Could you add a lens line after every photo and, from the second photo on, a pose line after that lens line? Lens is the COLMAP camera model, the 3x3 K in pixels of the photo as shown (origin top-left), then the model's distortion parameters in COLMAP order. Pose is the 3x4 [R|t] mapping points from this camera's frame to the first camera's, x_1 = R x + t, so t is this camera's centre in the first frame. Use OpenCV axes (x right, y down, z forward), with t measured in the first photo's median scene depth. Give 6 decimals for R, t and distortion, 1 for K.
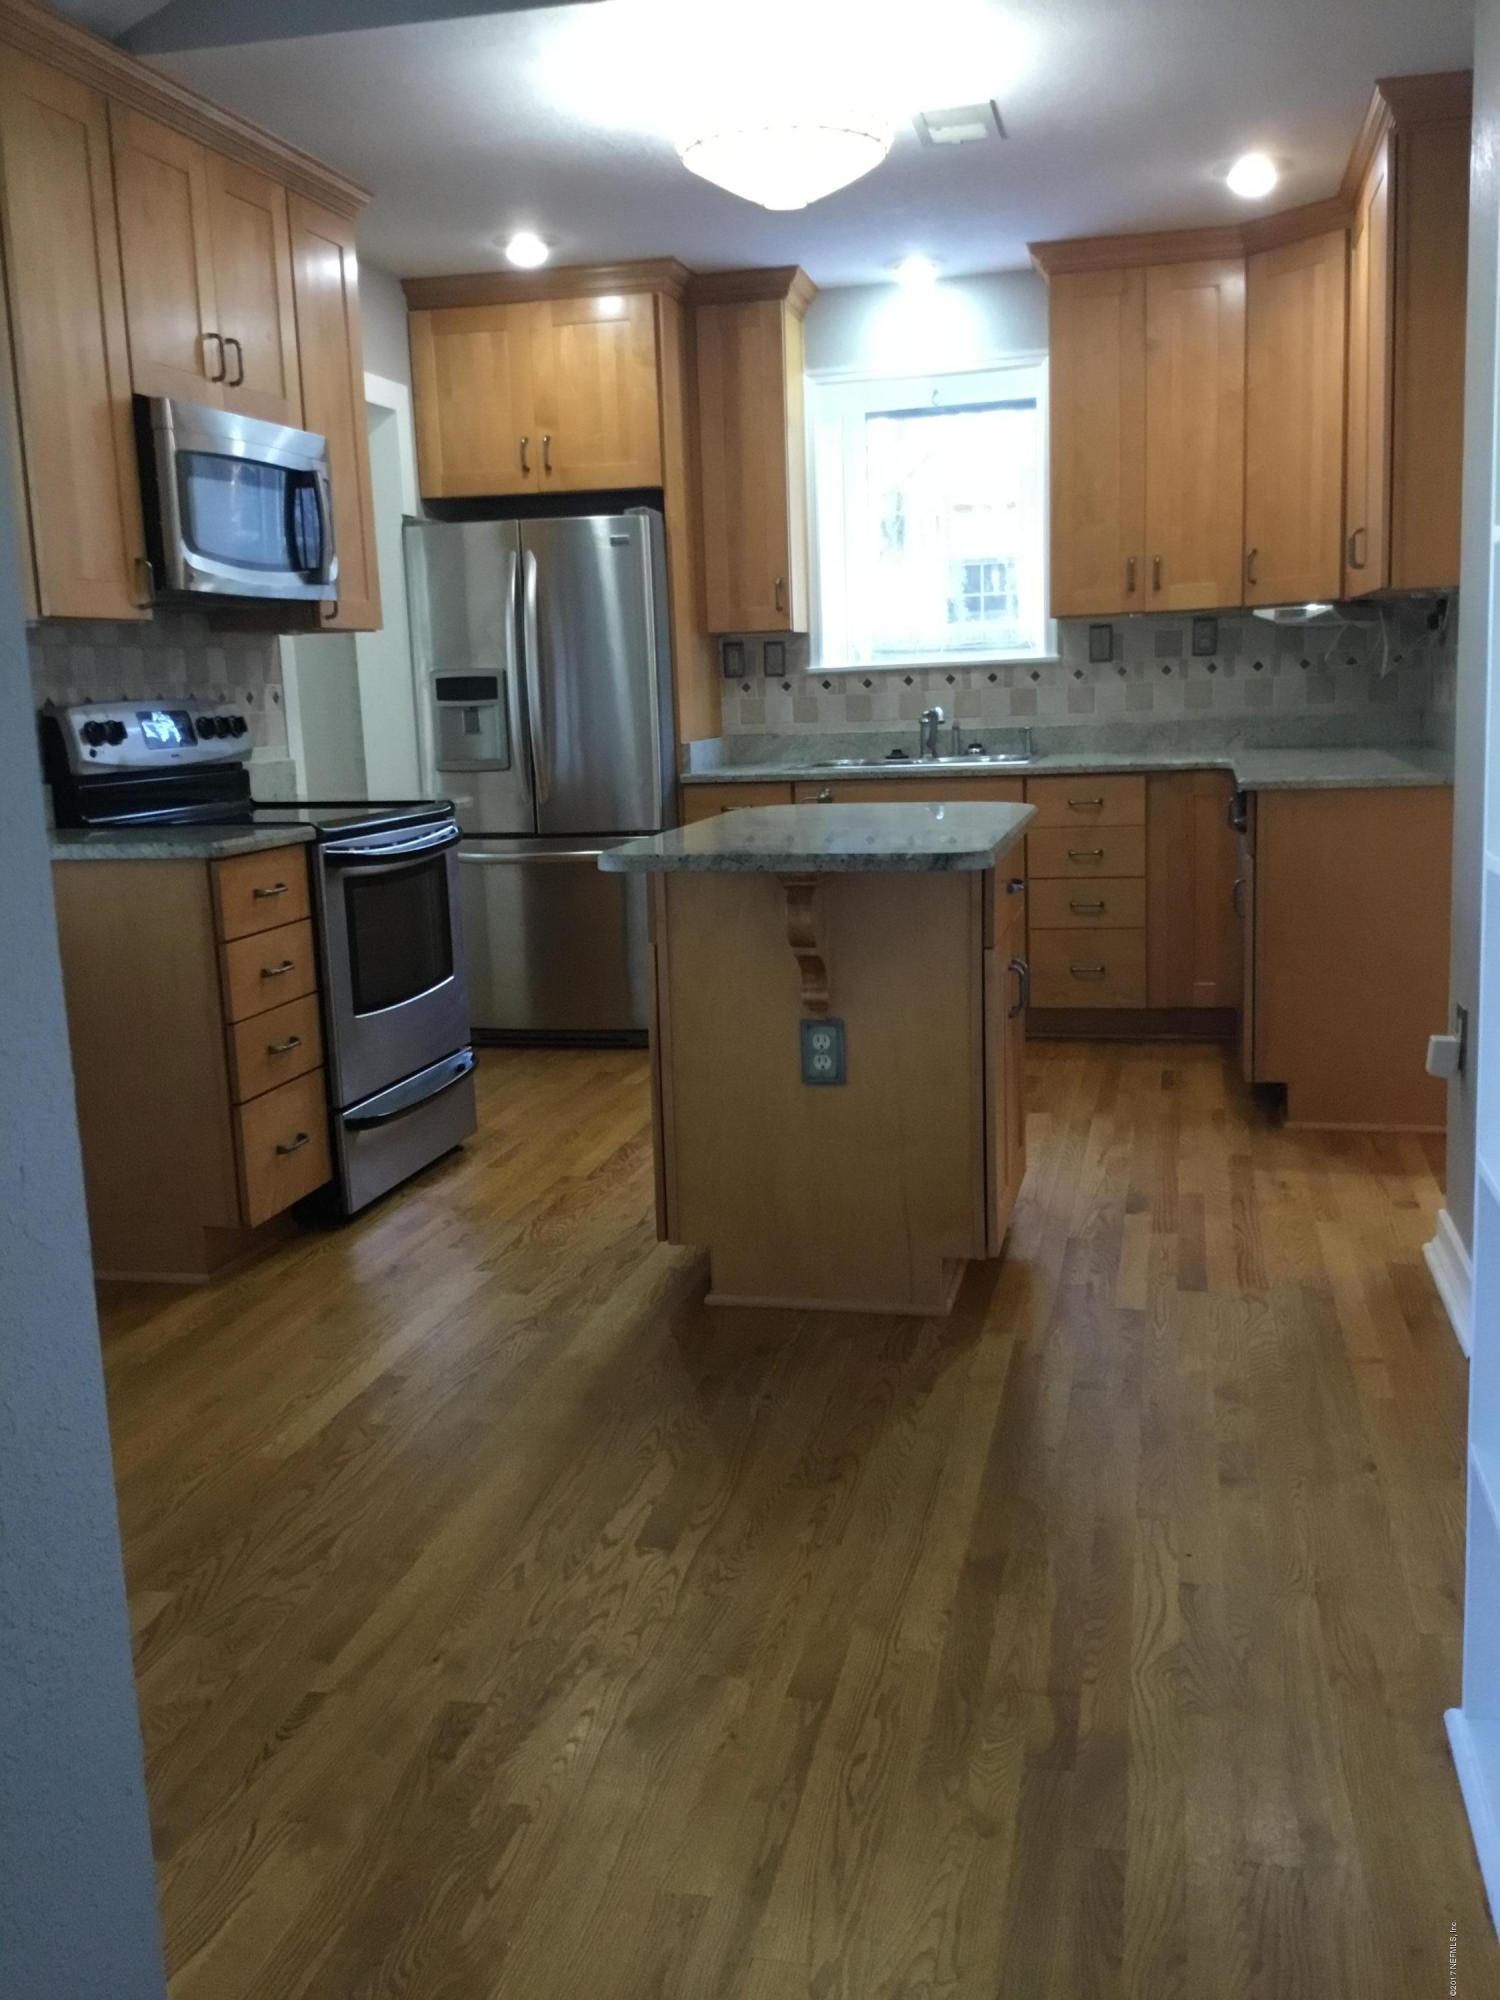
lens RADIAL K [[1792.2, 0, 758.2], [0, 1792.2, 1008.4], [0, 0, 1]] dist [0.007595, -0.115119]
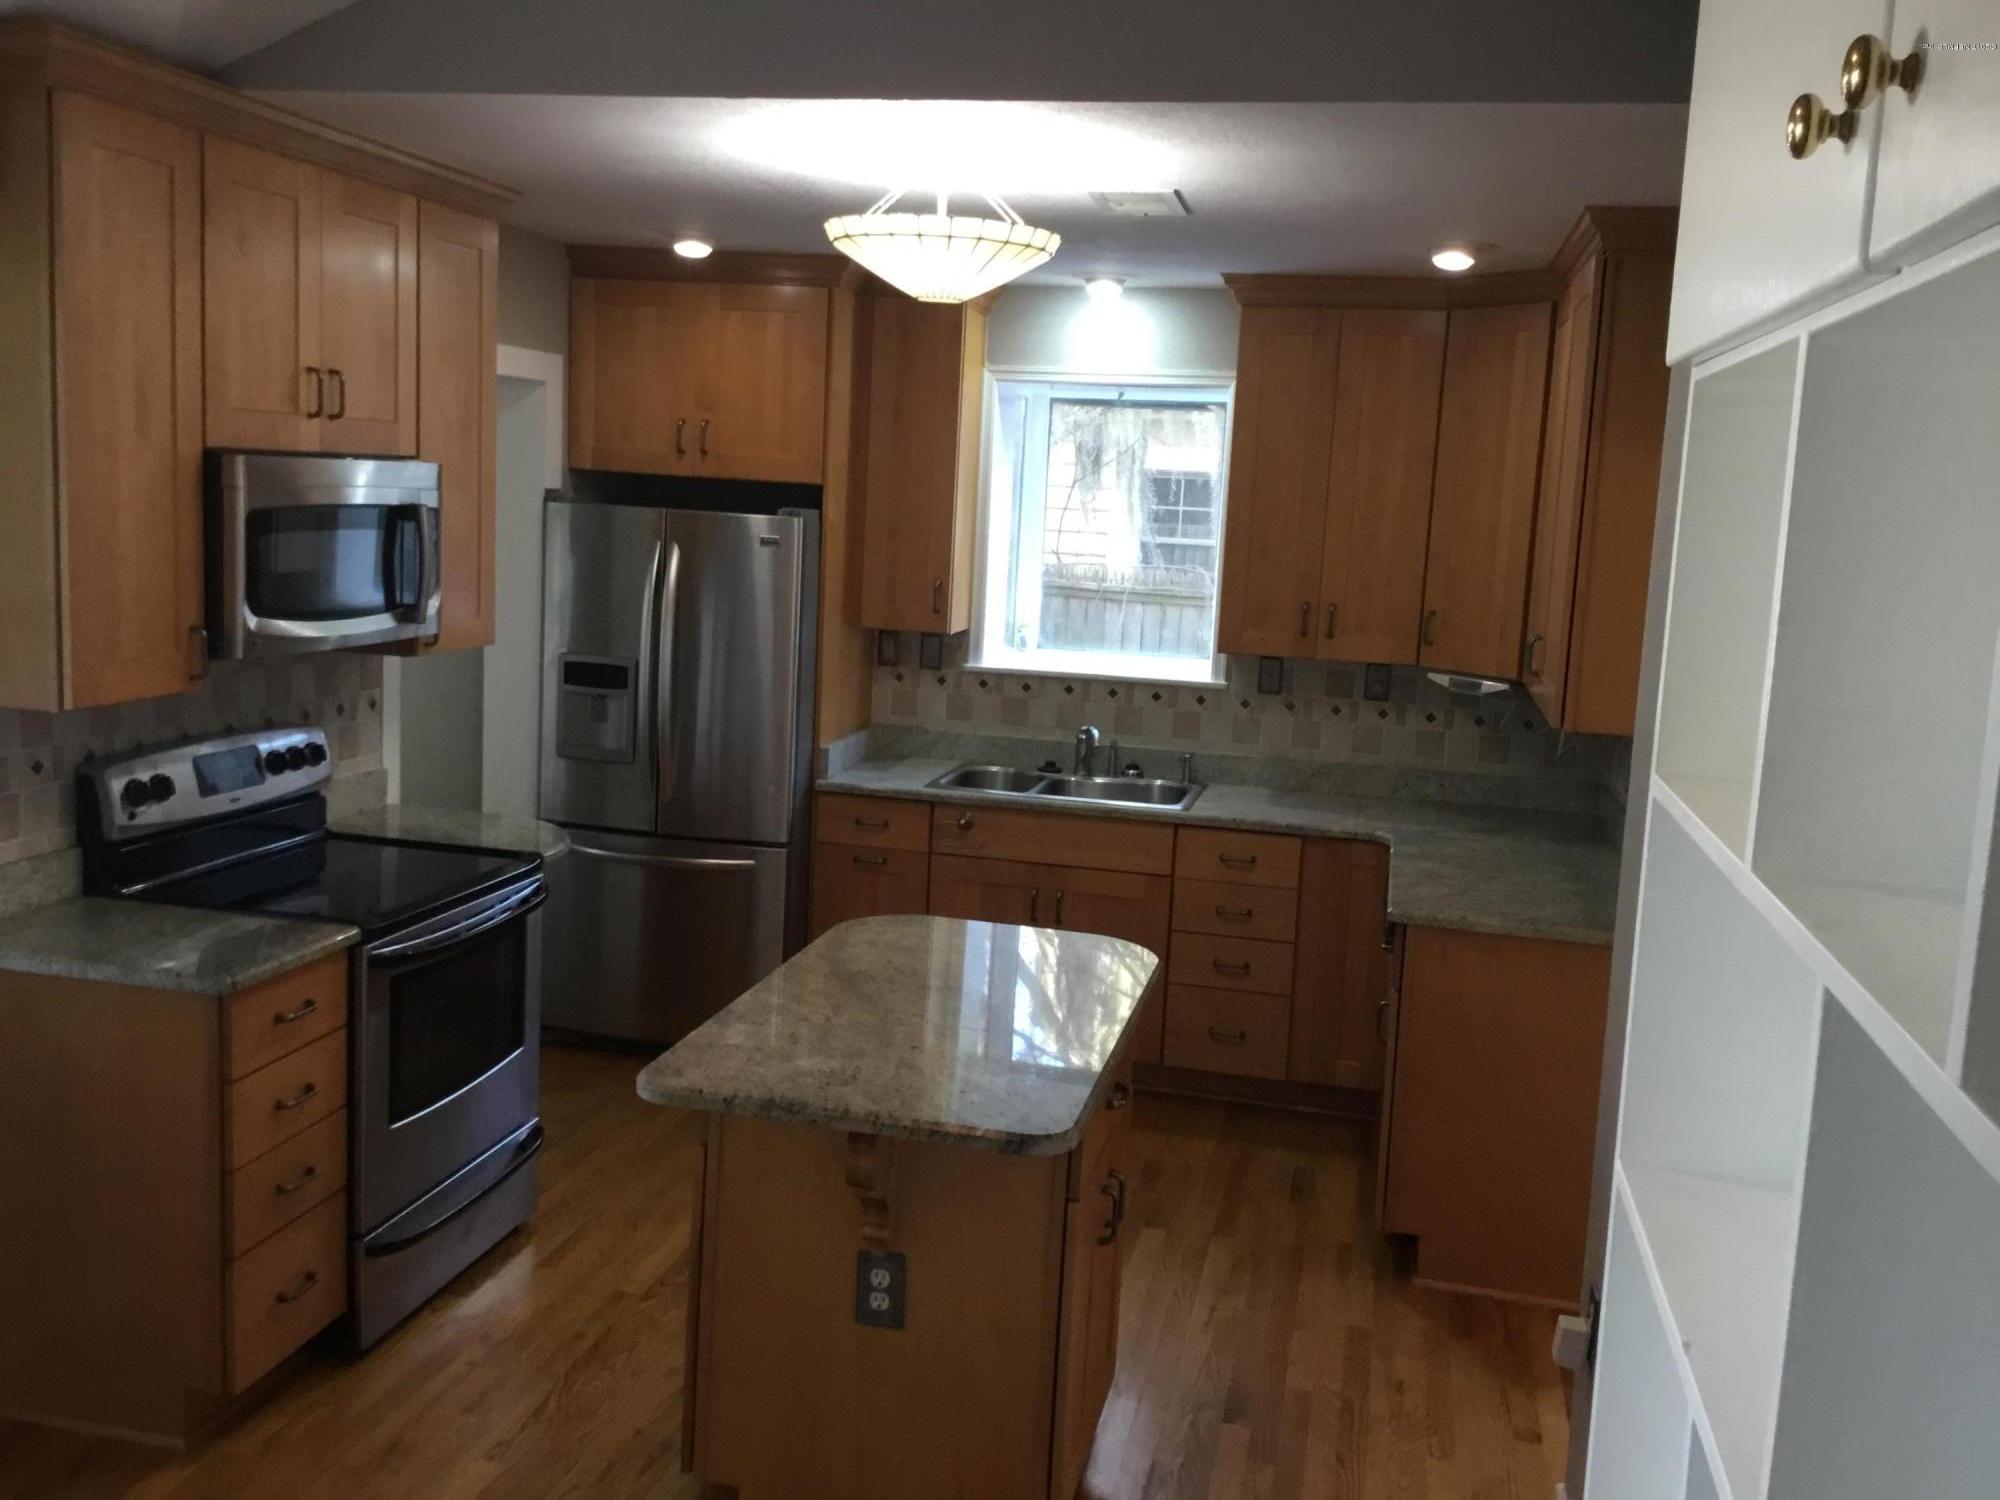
lens RADIAL K [[1792.2, 0, 1006.4], [0, 1792.2, 687.5], [0, 0, 1]] dist [0.007595, -0.115119]
pose [[0.995951, 0.086208, 0.025508, 0.036319], [-0.084270, 0.994038, -0.069190, -0.157489], [-0.031321, 0.066761, 0.997277, 0.069552]]
